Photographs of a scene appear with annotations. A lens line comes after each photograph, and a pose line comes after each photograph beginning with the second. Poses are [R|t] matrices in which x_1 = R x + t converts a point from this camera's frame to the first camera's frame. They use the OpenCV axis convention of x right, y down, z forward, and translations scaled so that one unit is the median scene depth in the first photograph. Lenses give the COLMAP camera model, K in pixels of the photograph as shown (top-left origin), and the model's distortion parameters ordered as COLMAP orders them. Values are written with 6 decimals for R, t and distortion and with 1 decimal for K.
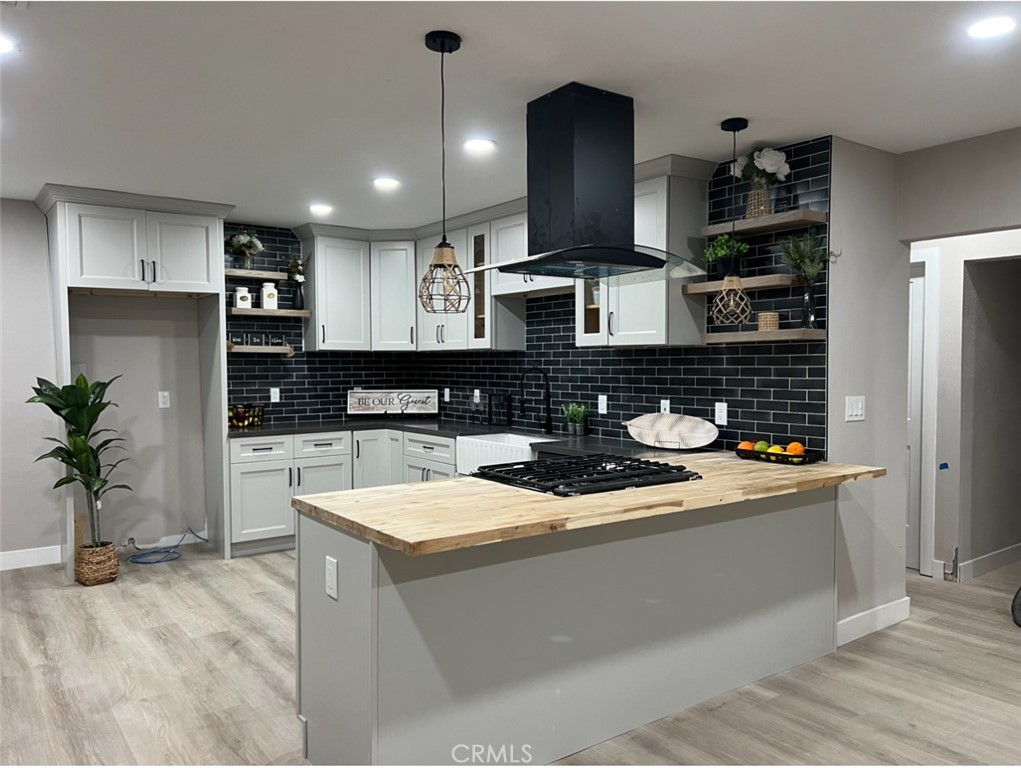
lens RADIAL K [[756.7, 0, 516.1], [0, 756.7, 382.4], [0, 0, 1]] dist [0.188329, -0.400739]
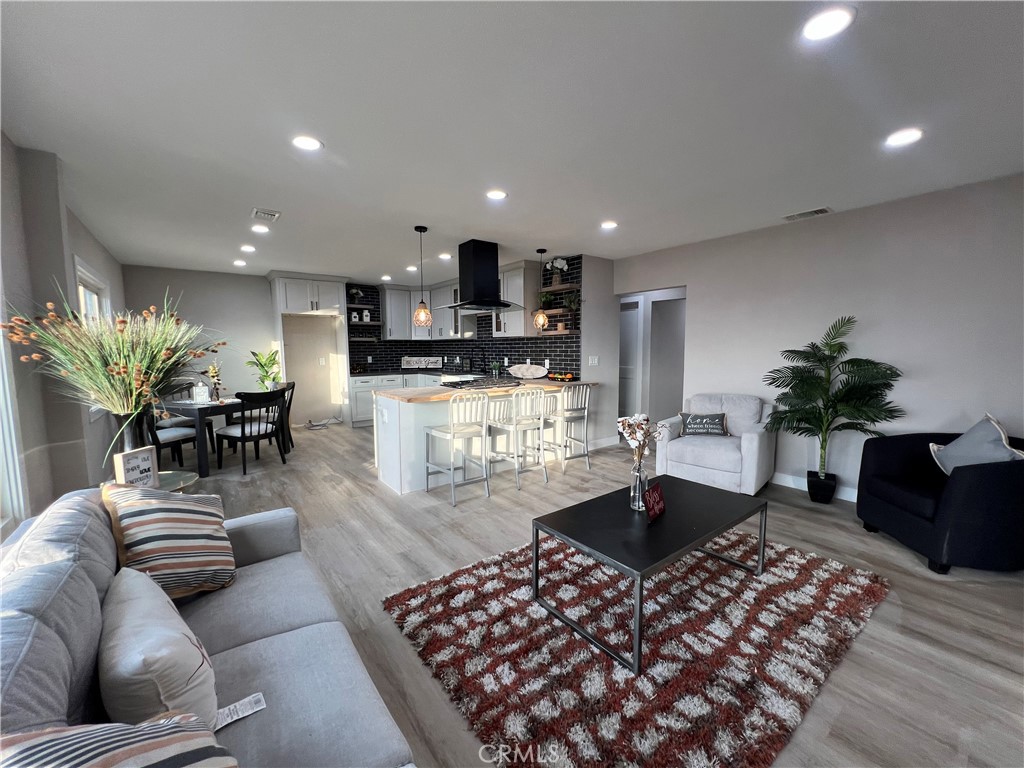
lens RADIAL K [[407.3, 0, 512.0], [0, 407.3, 384.0], [0, 0, 1]] dist [-0.001960, 0.000111]
pose [[0.999814, -0.005840, 0.018358, 0.102623], [0.004671, 0.997999, 0.063064, 0.017477], [-0.018689, -0.062966, 0.997841, -0.263071]]
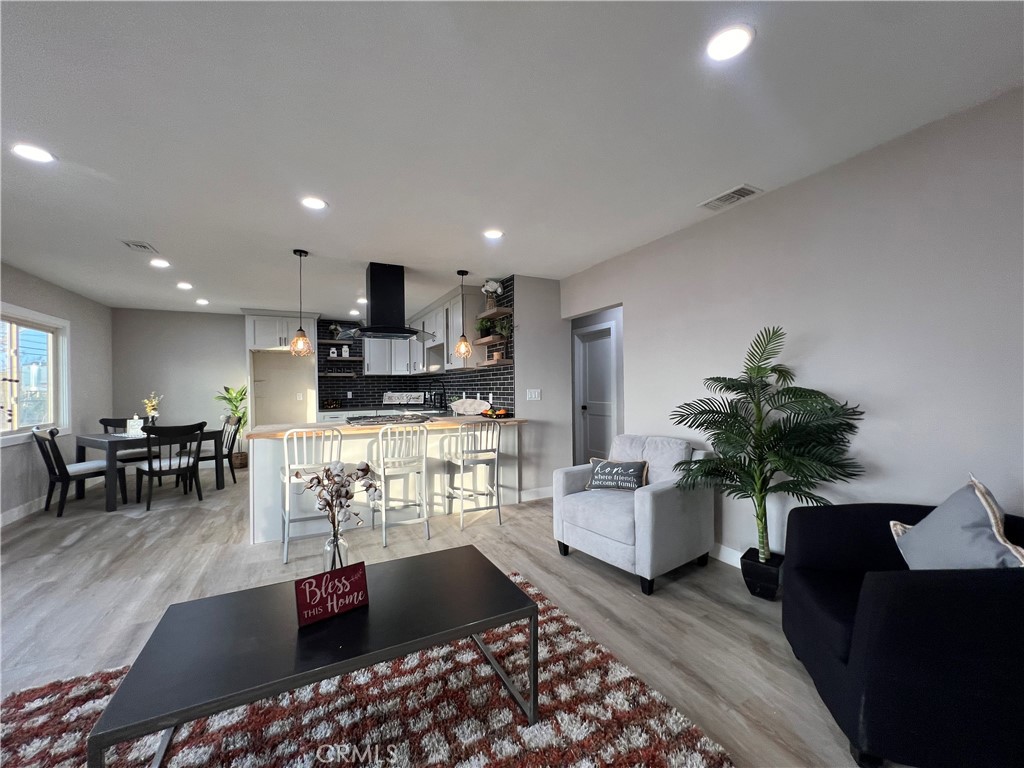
lens RADIAL K [[407.3, 0, 512.0], [0, 407.3, 384.0], [0, 0, 1]] dist [-0.001960, 0.000111]
pose [[0.986566, -0.010283, -0.163041, 0.415216], [0.005213, 0.999490, -0.031495, 0.028896], [0.163282, 0.030222, 0.986116, -0.123554]]
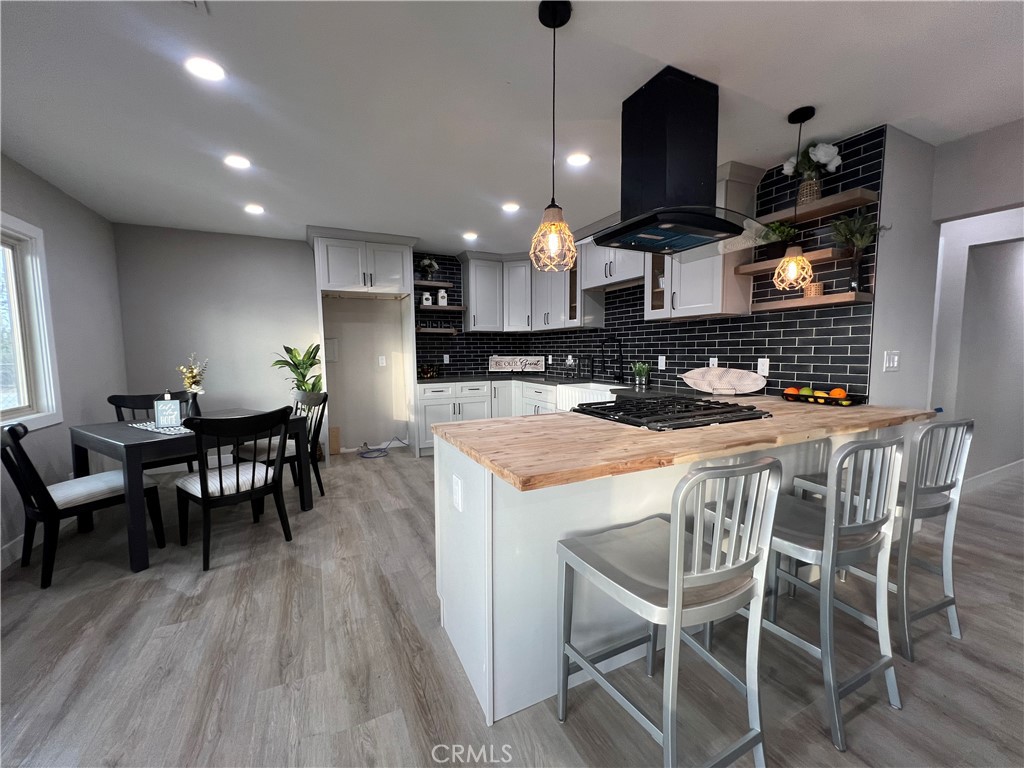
lens RADIAL K [[407.3, 0, 512.0], [0, 407.3, 384.0], [0, 0, 1]] dist [-0.001960, 0.000111]
pose [[0.983772, 0.009693, -0.179163, -0.022229], [0.000449, 0.998404, 0.056476, 0.024289], [0.179425, -0.055640, 0.982197, 0.194775]]
